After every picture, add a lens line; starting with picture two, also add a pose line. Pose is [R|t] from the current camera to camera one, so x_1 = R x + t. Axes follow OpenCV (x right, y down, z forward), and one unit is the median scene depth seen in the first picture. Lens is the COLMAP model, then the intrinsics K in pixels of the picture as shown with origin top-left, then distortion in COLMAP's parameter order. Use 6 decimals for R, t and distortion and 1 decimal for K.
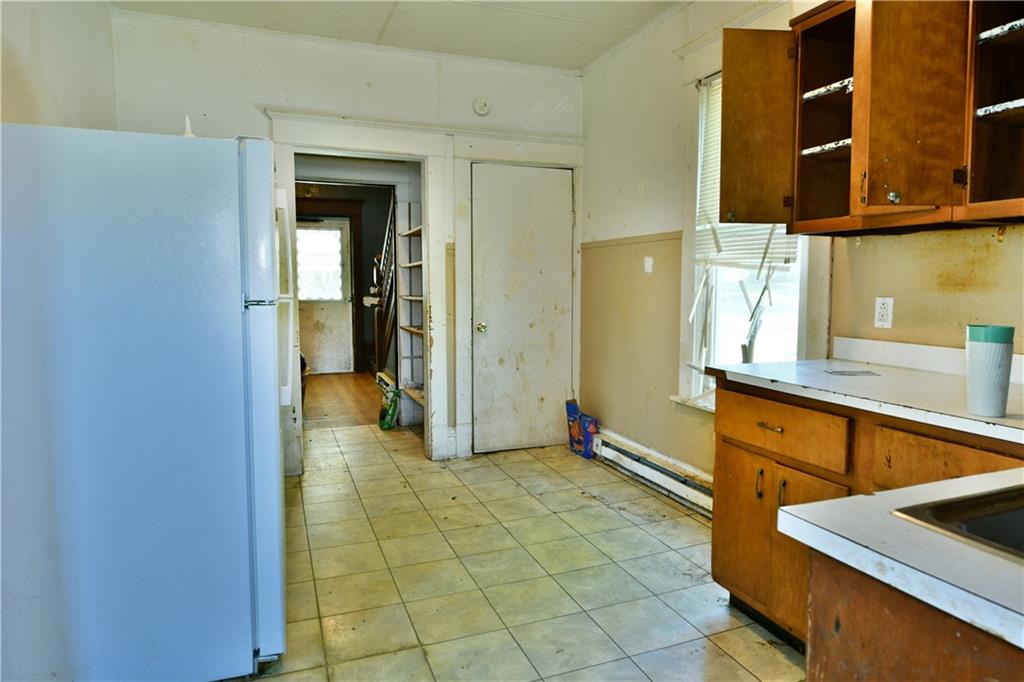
lens RADIAL K [[626.9, 0, 512.0], [0, 626.9, 341.0], [0, 0, 1]] dist [-0.000922, 0.000695]
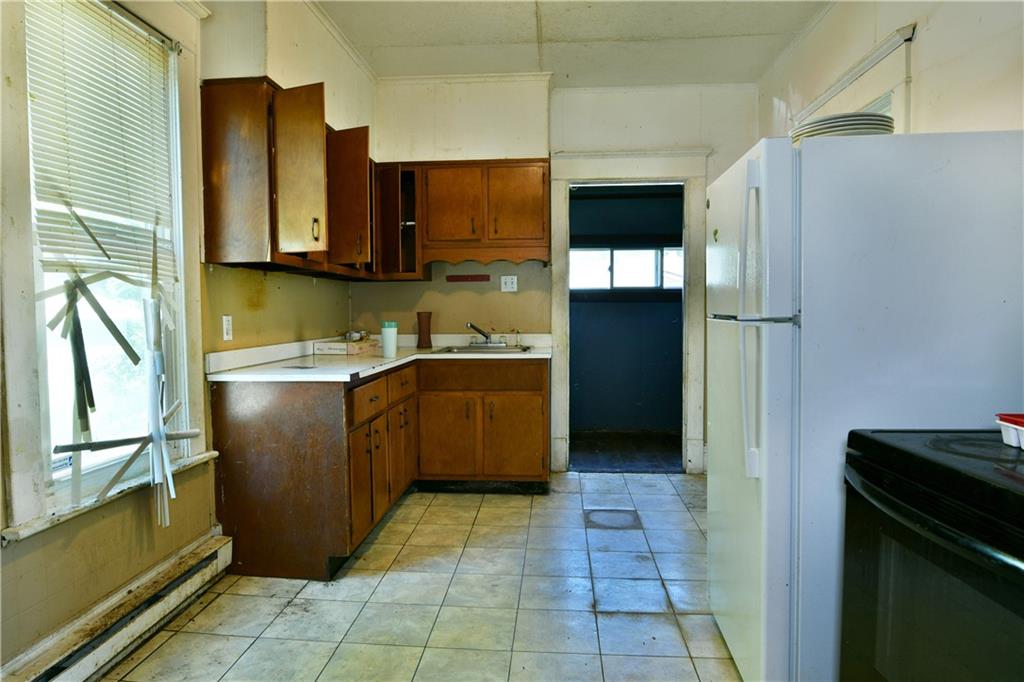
lens RADIAL K [[626.9, 0, 512.0], [0, 626.9, 341.0], [0, 0, 1]] dist [-0.000922, 0.000695]
pose [[-0.904038, -0.021789, 0.426897, -0.425897], [0.041939, 0.989360, 0.139312, -0.159469], [-0.425390, 0.143847, -0.893505, 1.763846]]
